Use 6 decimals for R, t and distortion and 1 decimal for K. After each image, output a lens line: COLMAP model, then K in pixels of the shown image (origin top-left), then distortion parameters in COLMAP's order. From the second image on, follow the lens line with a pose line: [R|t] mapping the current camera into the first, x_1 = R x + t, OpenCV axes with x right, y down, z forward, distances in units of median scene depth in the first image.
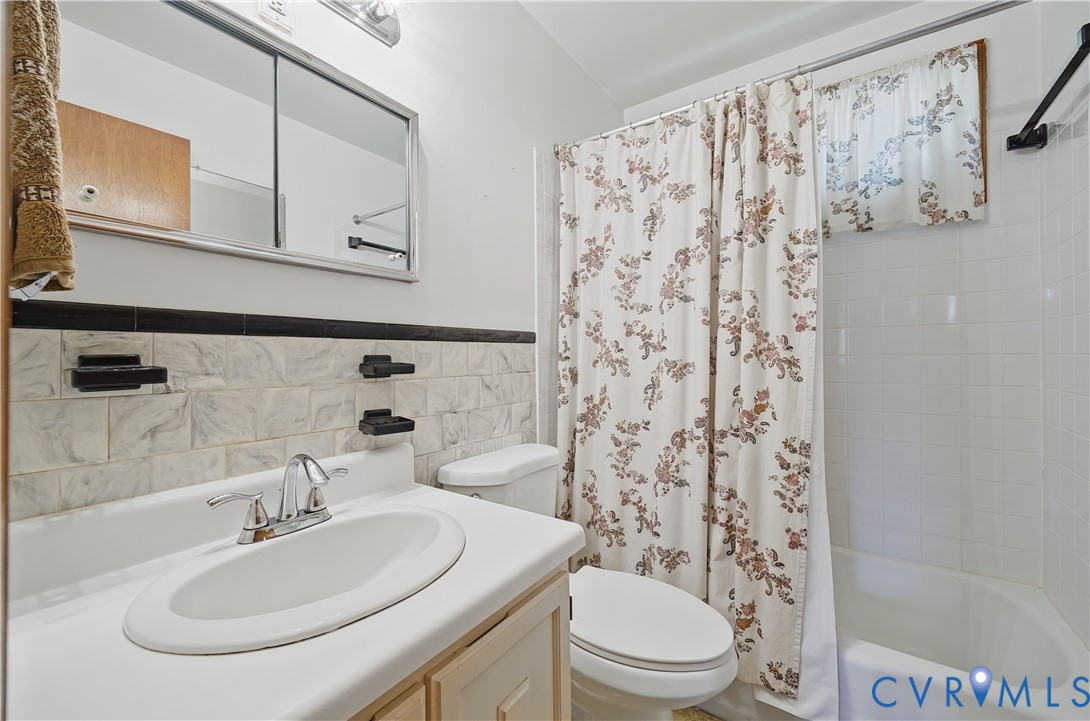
lens RADIAL K [[433.5, 0, 550.3], [0, 433.5, 362.7], [0, 0, 1]] dist [-0.002947, 0.000639]
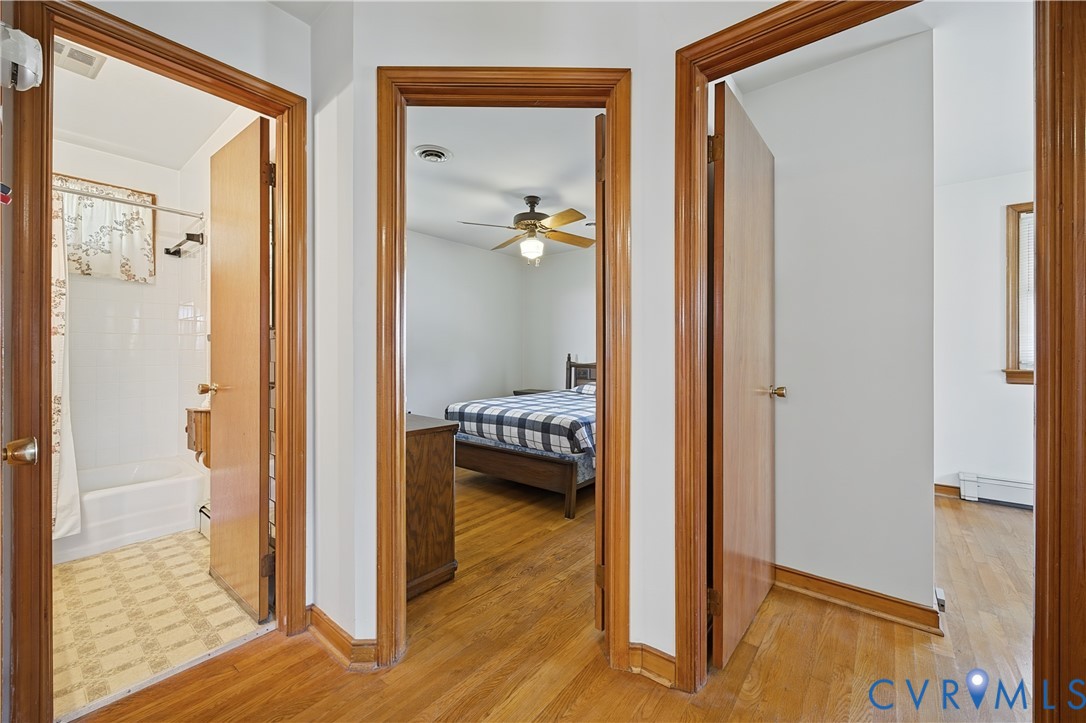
lens RADIAL K [[431.9, 0, 547.5], [0, 431.9, 354.2], [0, 0, 1]] dist [-0.002947, 0.000639]
pose [[0.047648, 0.007196, 0.998838, -0.913860], [-0.007487, 0.999949, -0.006847, 0.002178], [-0.998836, -0.007152, 0.047699, -0.931848]]
